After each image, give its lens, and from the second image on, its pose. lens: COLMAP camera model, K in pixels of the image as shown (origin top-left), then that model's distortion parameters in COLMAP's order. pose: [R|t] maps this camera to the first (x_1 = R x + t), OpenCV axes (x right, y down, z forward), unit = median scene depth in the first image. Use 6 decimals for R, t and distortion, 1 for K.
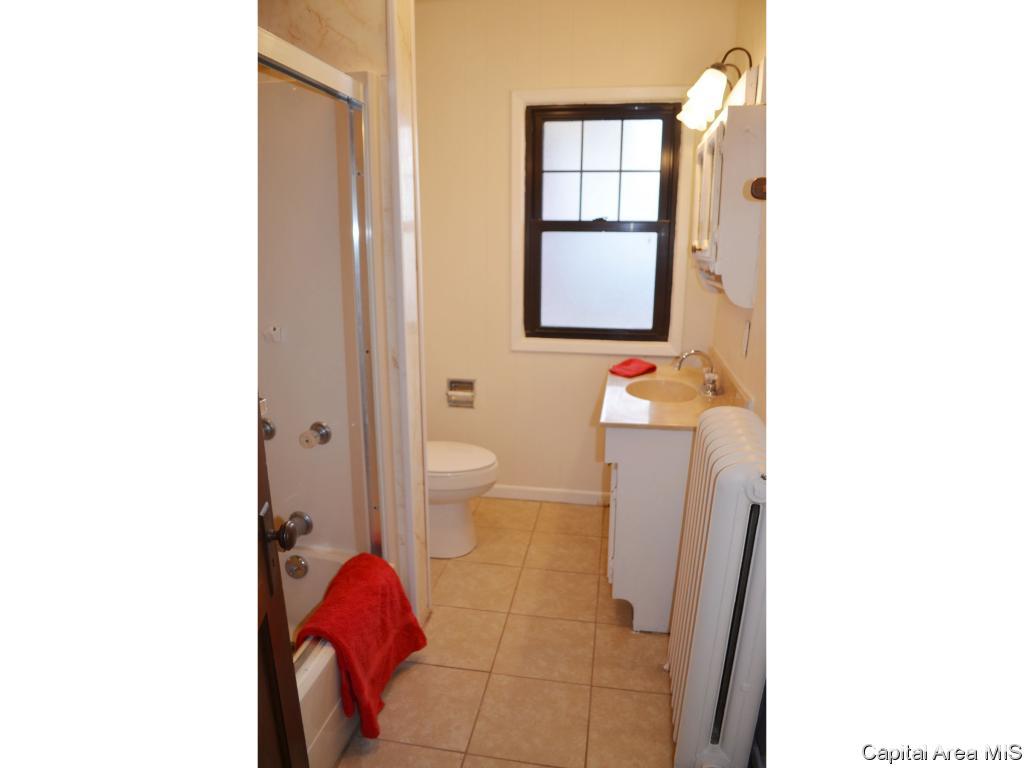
lens RADIAL K [[628.4, 0, 512.0], [0, 628.4, 384.0], [0, 0, 1]] dist [-0.000257, 0.000080]
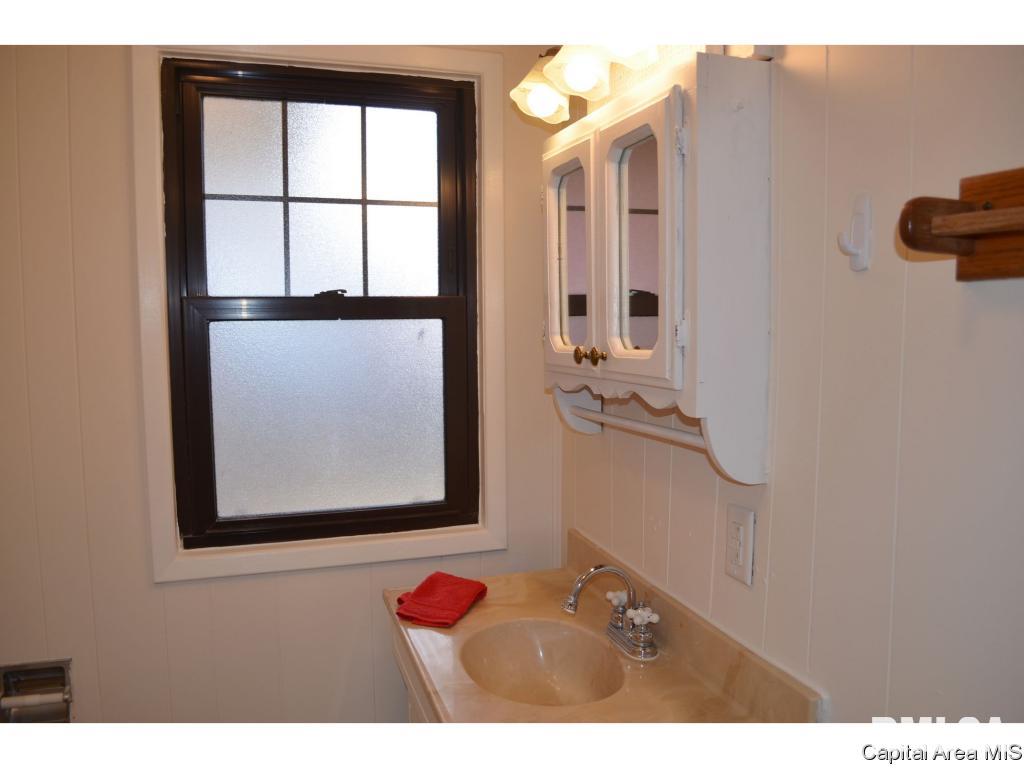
lens RADIAL K [[836.3, 0, 538.6], [0, 836.3, 384.9], [0, 0, 1]] dist [-0.088671, 0.002710]
pose [[0.874889, -0.054414, 0.481258, -0.034594], [0.123312, 0.985948, -0.112695, -0.098889], [-0.468363, 0.157940, 0.869305, 0.372715]]
